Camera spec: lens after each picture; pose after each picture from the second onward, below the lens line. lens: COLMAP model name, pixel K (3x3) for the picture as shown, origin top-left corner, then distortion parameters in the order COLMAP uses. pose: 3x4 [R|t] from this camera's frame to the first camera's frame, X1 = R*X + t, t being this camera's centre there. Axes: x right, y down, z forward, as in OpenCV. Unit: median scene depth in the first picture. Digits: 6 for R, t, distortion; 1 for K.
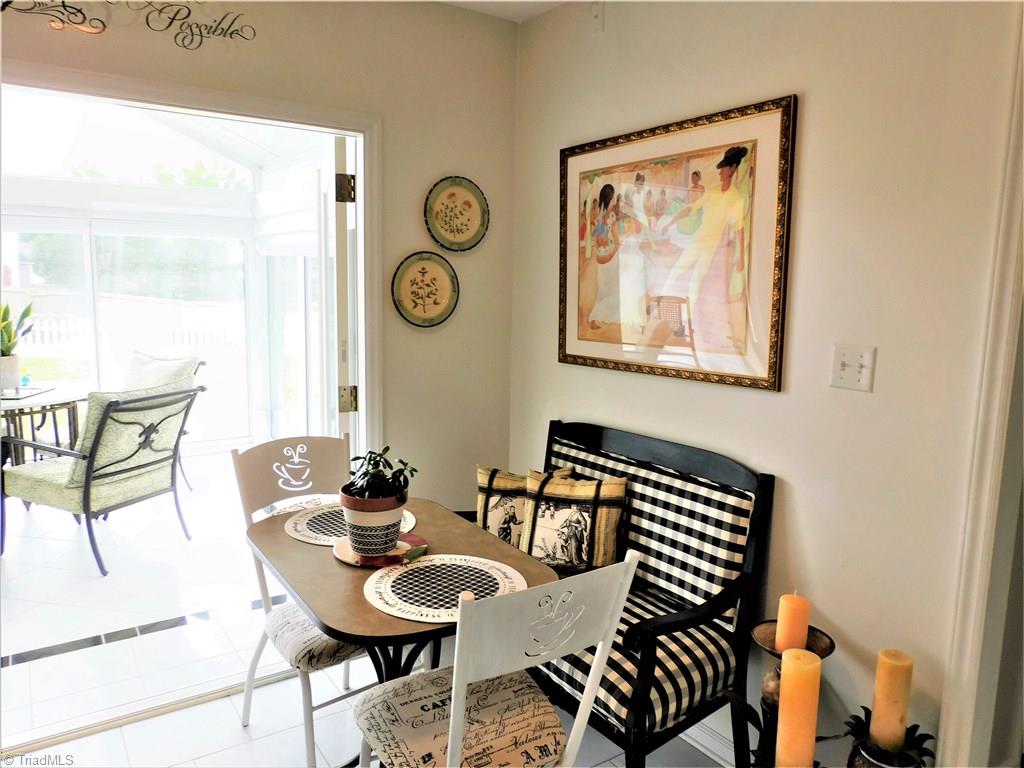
lens RADIAL K [[734.5, 0, 515.3], [0, 734.5, 380.7], [0, 0, 1]] dist [0.000619, -0.008000]
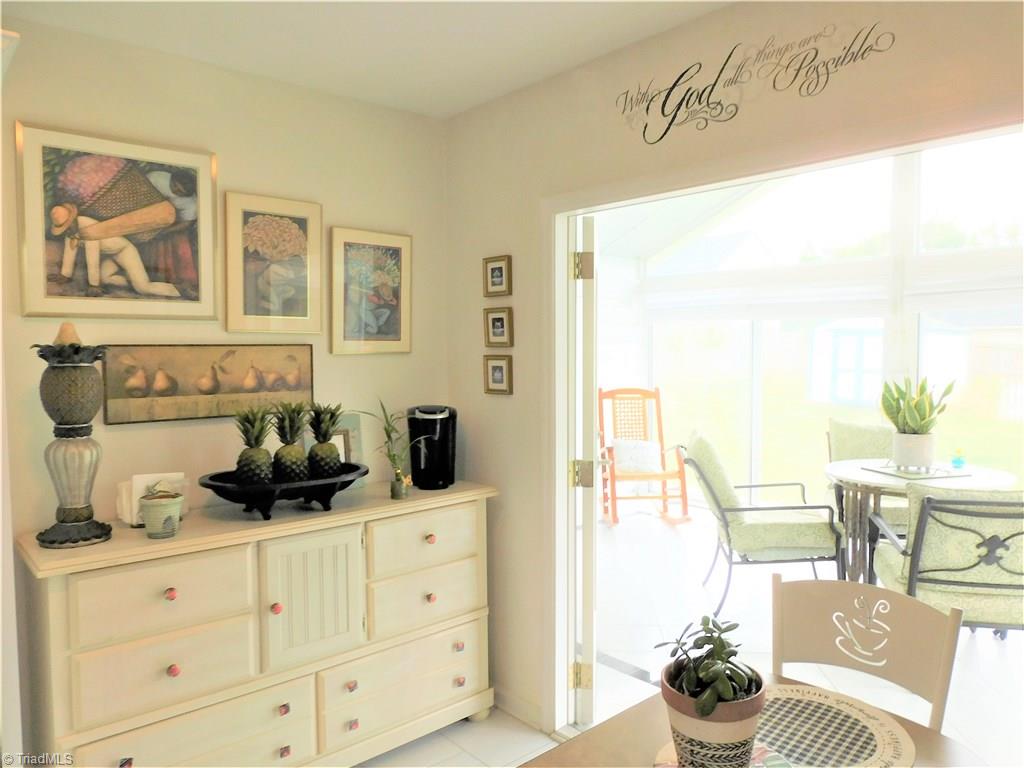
lens RADIAL K [[734.5, 0, 515.3], [0, 734.5, 380.7], [0, 0, 1]] dist [0.000619, -0.008000]
pose [[0.113788, 0.030294, -0.993043, 0.242378], [-0.121405, 0.992468, 0.016365, -0.060933], [0.986059, 0.118698, 0.116609, 0.386725]]
